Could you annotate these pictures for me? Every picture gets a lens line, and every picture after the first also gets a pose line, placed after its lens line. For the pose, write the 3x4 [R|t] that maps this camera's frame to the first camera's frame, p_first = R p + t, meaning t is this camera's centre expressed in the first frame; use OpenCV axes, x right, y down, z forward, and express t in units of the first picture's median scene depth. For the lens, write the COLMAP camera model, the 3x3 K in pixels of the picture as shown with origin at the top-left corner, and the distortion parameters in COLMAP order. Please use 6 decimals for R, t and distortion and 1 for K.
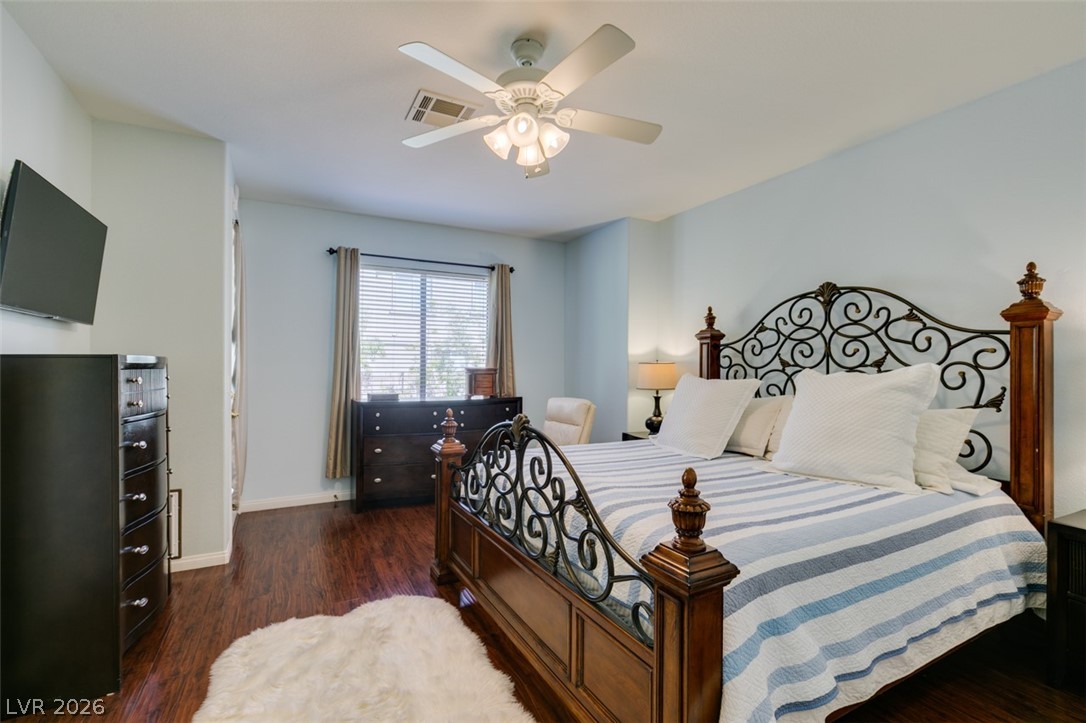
lens RADIAL K [[486.0, 0, 545.3], [0, 486.0, 364.6], [0, 0, 1]] dist [0.004584, -0.003154]
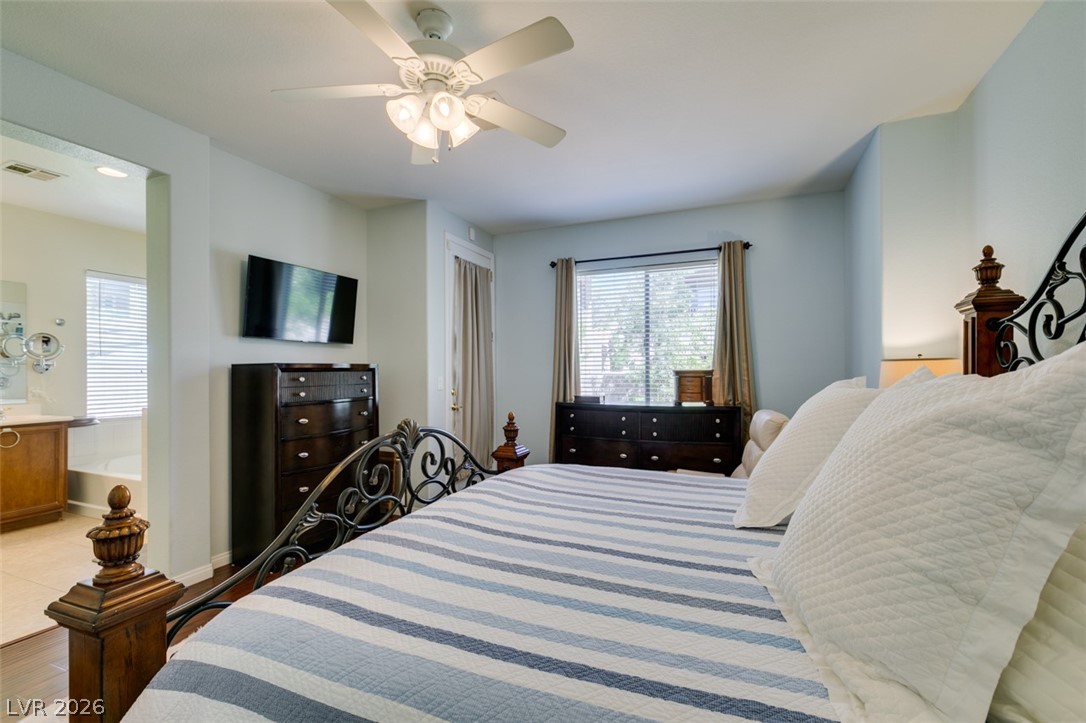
lens RADIAL K [[486.0, 0, 538.8], [0, 486.0, 364.3], [0, 0, 1]] dist [0.004584, -0.003154]
pose [[0.628207, -0.015324, -0.777895, 0.505223], [0.010379, 0.999882, -0.011315, 0.006075], [0.777977, -0.000966, 0.628292, 0.364336]]
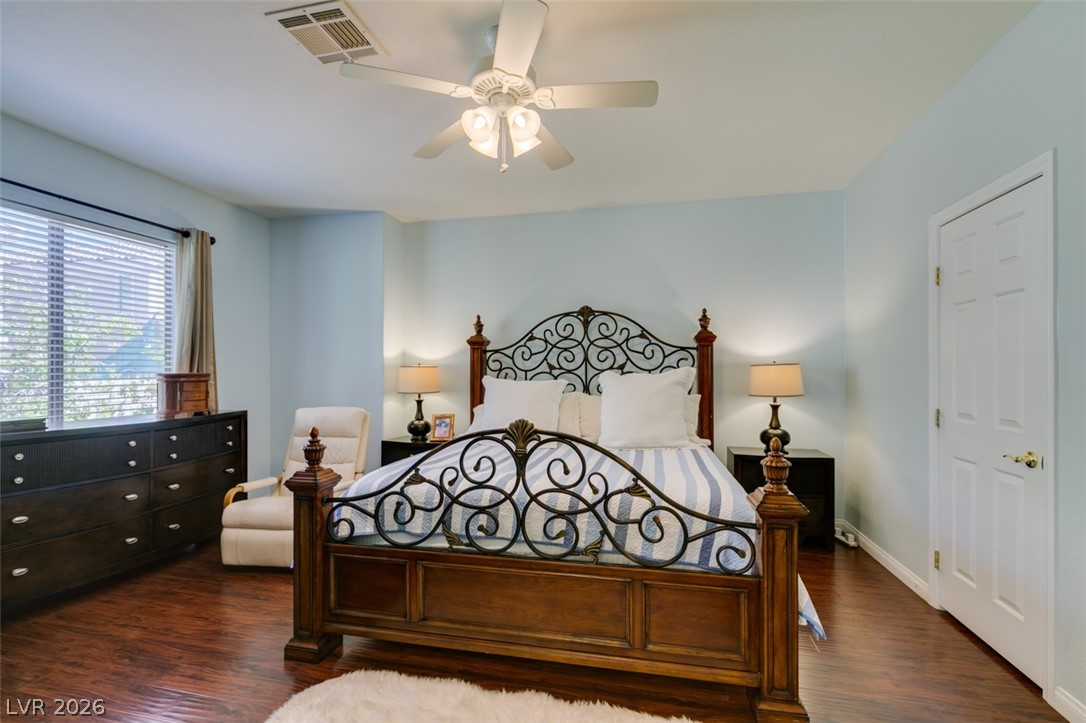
lens RADIAL K [[486.0, 0, 533.2], [0, 486.0, 369.1], [0, 0, 1]] dist [0.004584, -0.003154]
pose [[0.655850, -0.001979, 0.754888, -0.470547], [0.001362, 0.999998, 0.001439, 0.001341], [-0.754890, 0.000085, 0.655852, 0.216809]]
